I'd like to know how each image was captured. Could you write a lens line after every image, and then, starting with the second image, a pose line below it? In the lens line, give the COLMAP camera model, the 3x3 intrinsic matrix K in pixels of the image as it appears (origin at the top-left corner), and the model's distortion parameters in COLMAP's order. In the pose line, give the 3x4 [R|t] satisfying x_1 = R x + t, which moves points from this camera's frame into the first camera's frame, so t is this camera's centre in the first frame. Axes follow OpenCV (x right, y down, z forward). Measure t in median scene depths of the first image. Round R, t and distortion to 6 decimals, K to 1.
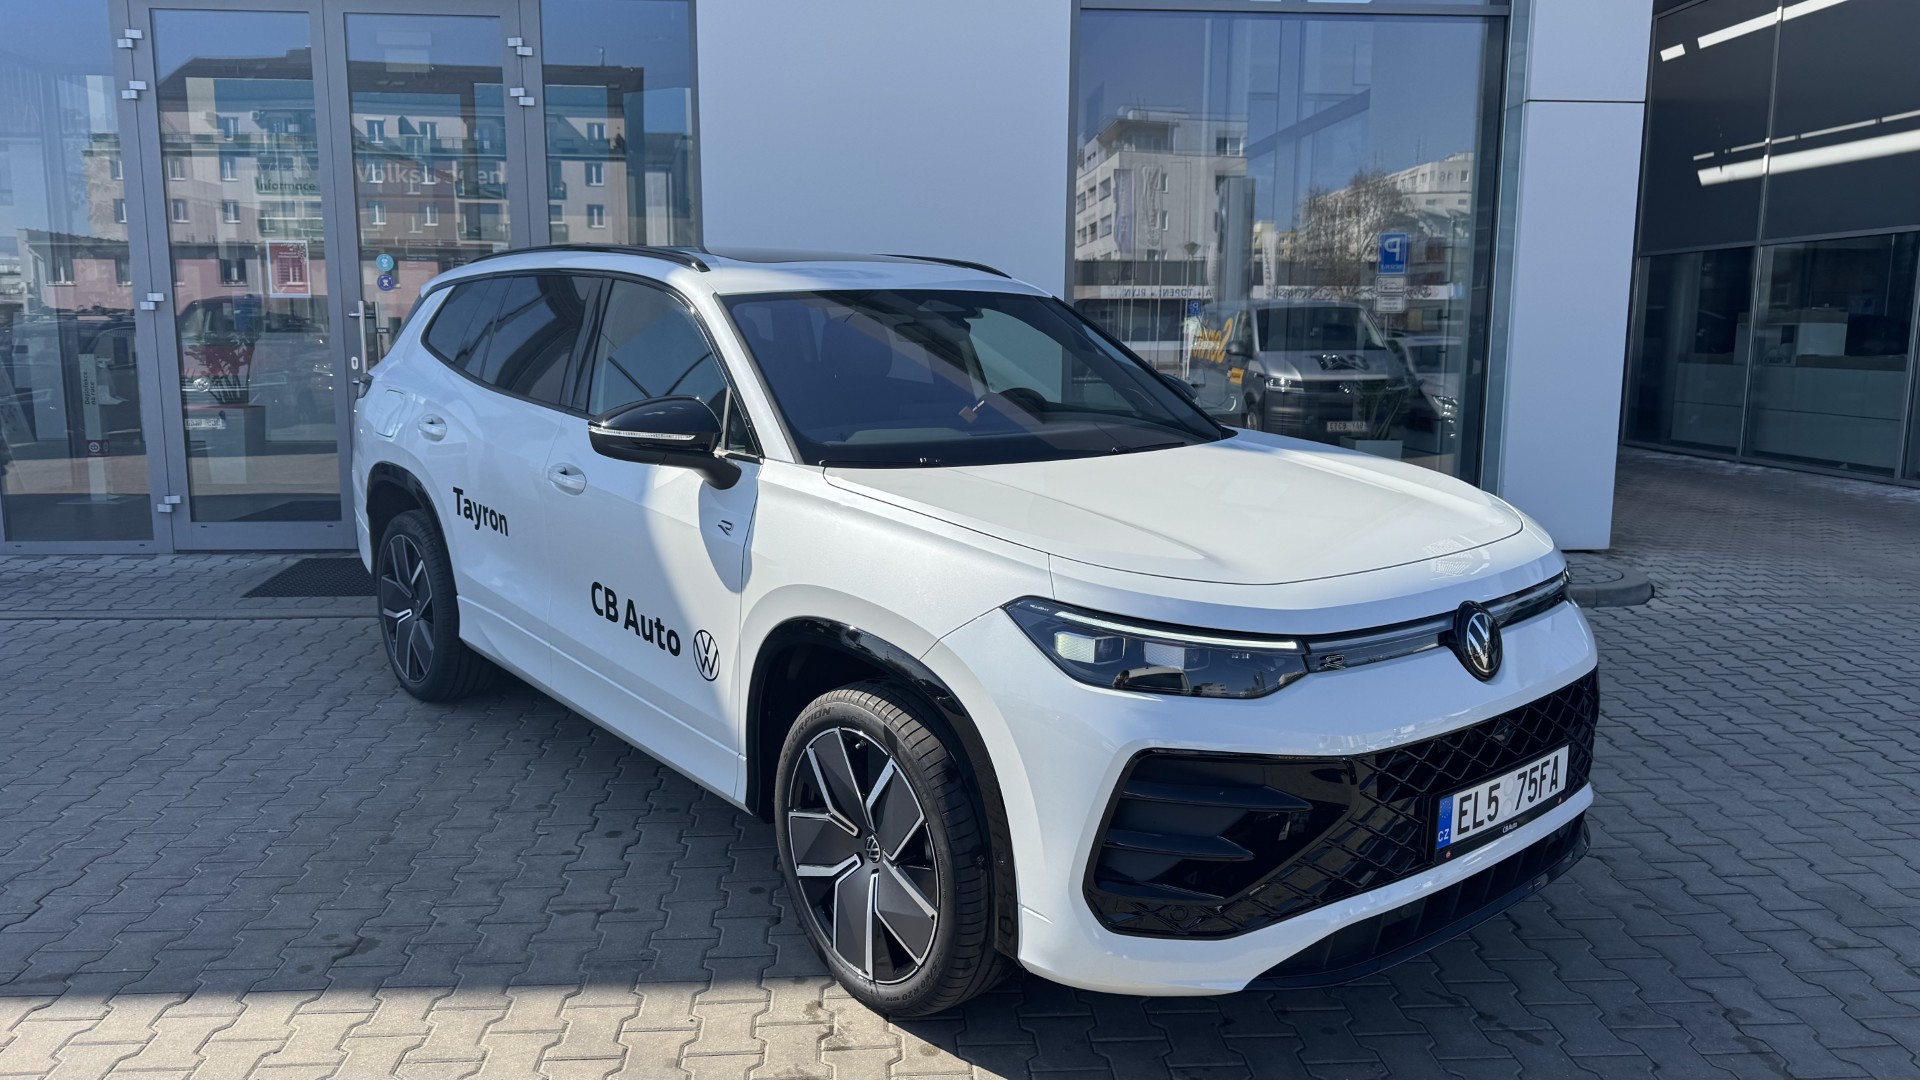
lens RADIAL K [[1366.6, 0, 952.6], [0, 1366.6, 548.3], [0, 0, 1]] dist [0.020211, -0.026036]
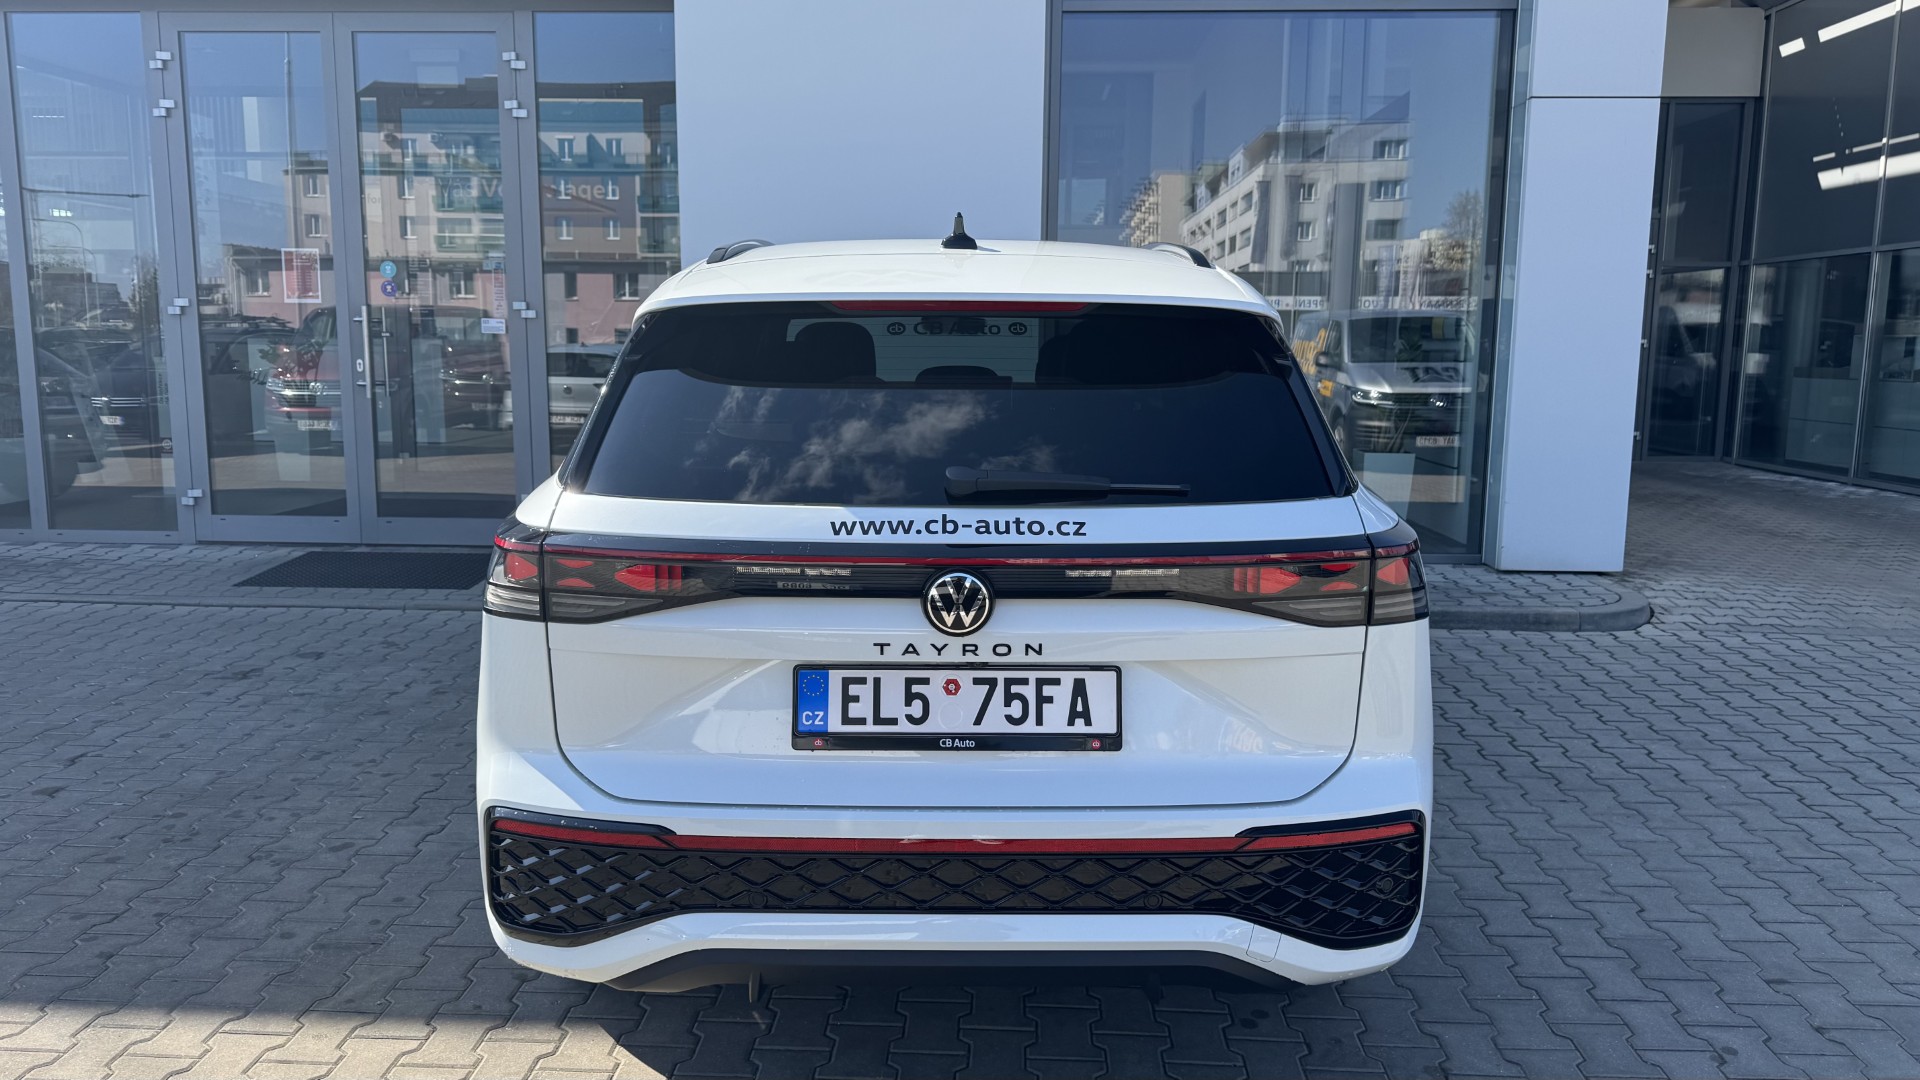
lens RADIAL K [[1366.6, 0, 954.4], [0, 1366.6, 549.3], [0, 0, 1]] dist [0.020211, -0.026036]
pose [[0.993352, 0.021270, -0.113134, 0.141083], [-0.022189, 0.999730, -0.006875, 0.002212], [0.112957, 0.009340, 0.993556, 0.014360]]
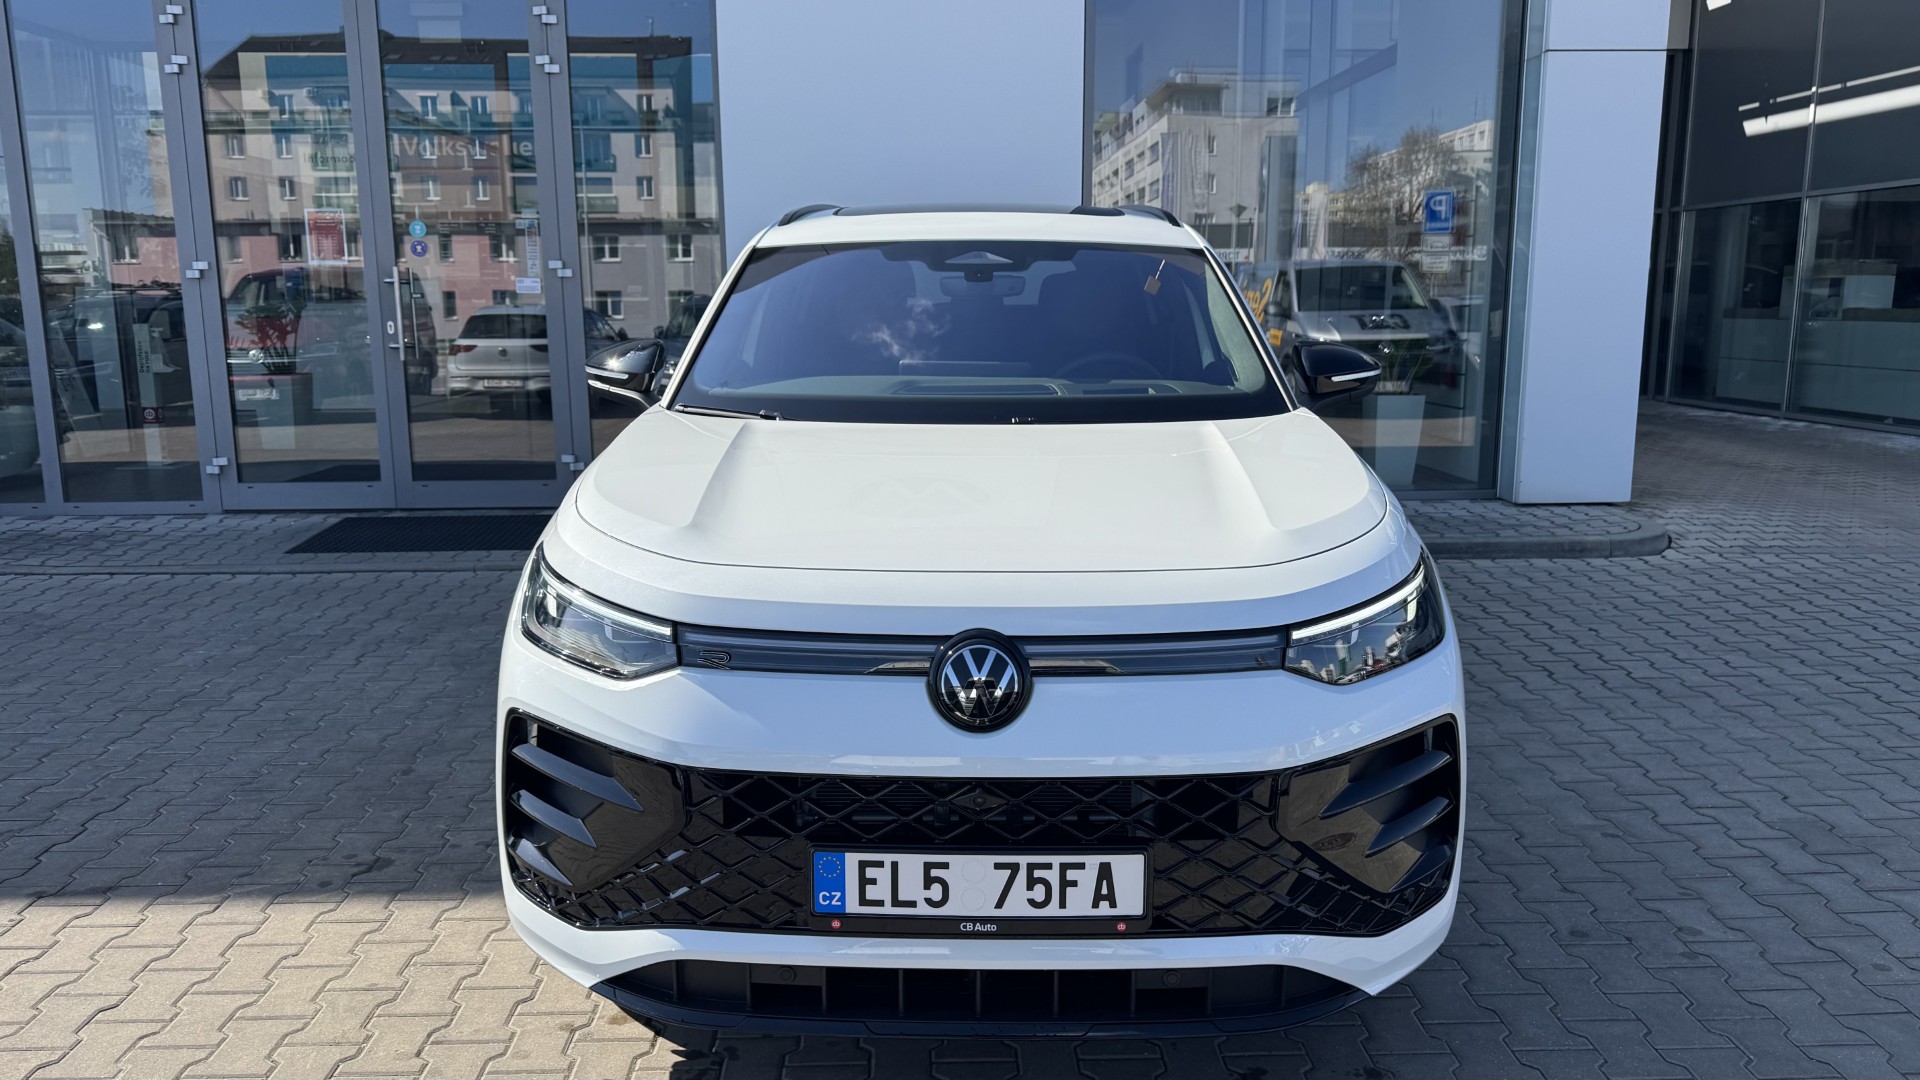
lens RADIAL K [[1366.6, 0, 953.1], [0, 1366.6, 550.2], [0, 0, 1]] dist [0.020211, -0.026036]
pose [[0.999276, -0.004567, -0.037773, 0.025697], [0.005457, 0.999709, 0.023483, 0.010713], [0.037654, -0.023672, 0.999010, -0.018849]]
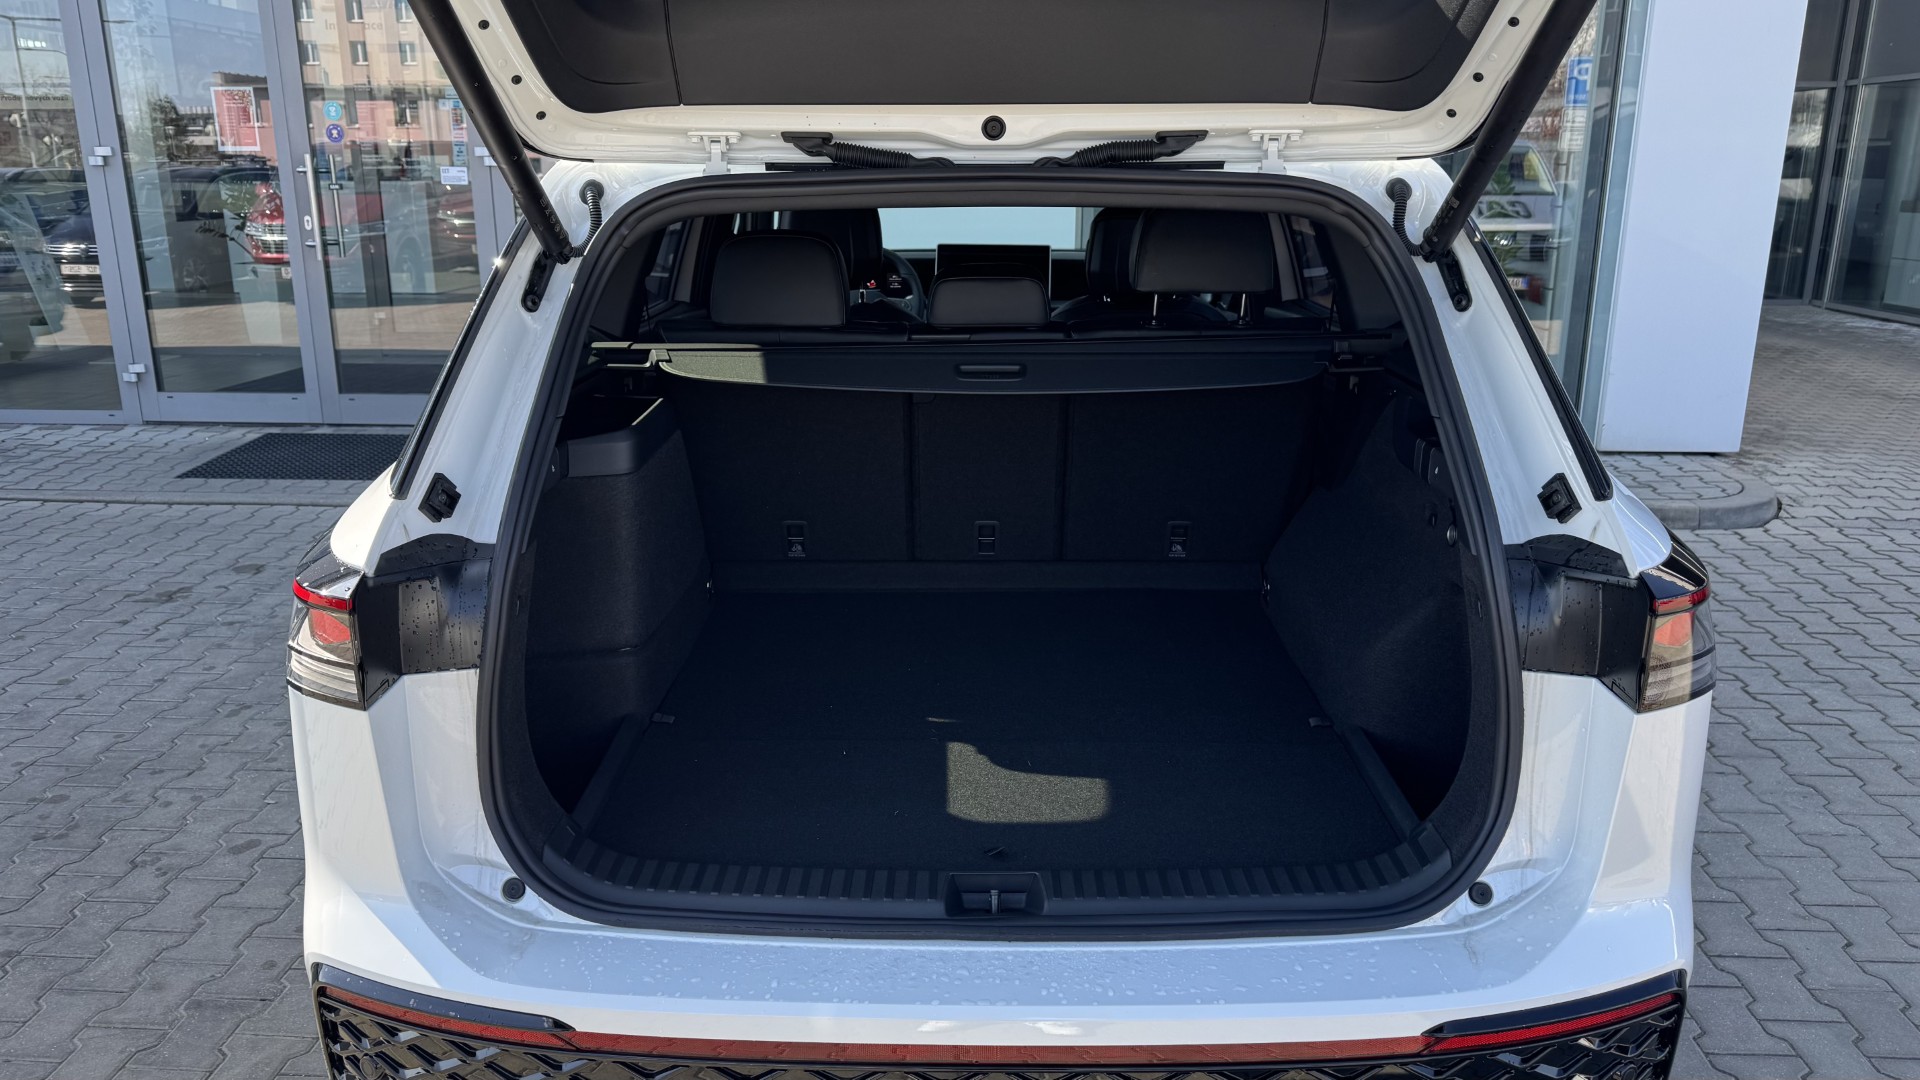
lens RADIAL K [[1366.6, 0, 950.5], [0, 1366.6, 551.5], [0, 0, 1]] dist [0.020211, -0.026036]
pose [[0.991199, 0.031515, -0.128572, 0.125319], [-0.016623, 0.993192, 0.115300, -0.029717], [0.131330, -0.112148, 0.984975, 0.124656]]
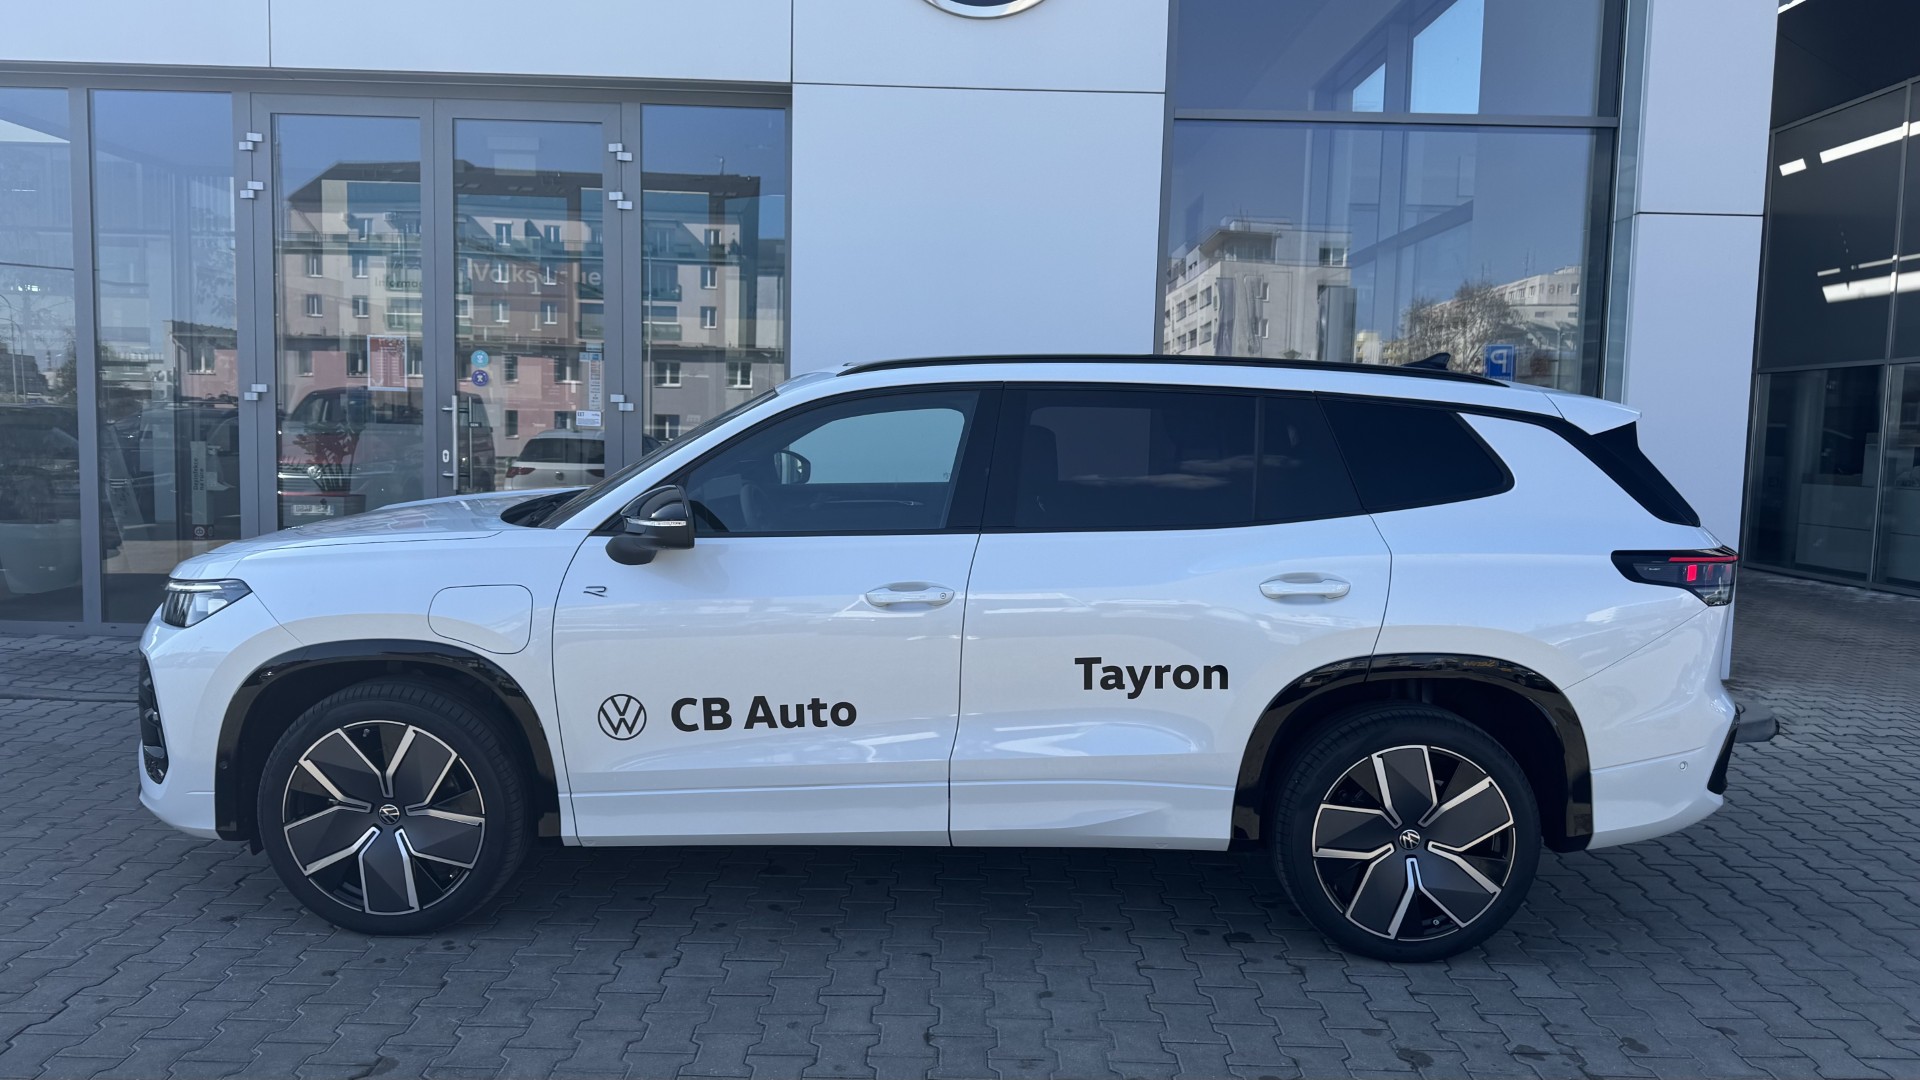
lens RADIAL K [[1366.6, 0, 959.4], [0, 1366.6, 551.9], [0, 0, 1]] dist [0.020211, -0.026036]
pose [[0.997511, 0.025775, -0.065624, 0.011280], [-0.030341, 0.997116, -0.069567, -0.005930], [0.063641, 0.071385, 0.995416, 0.022906]]
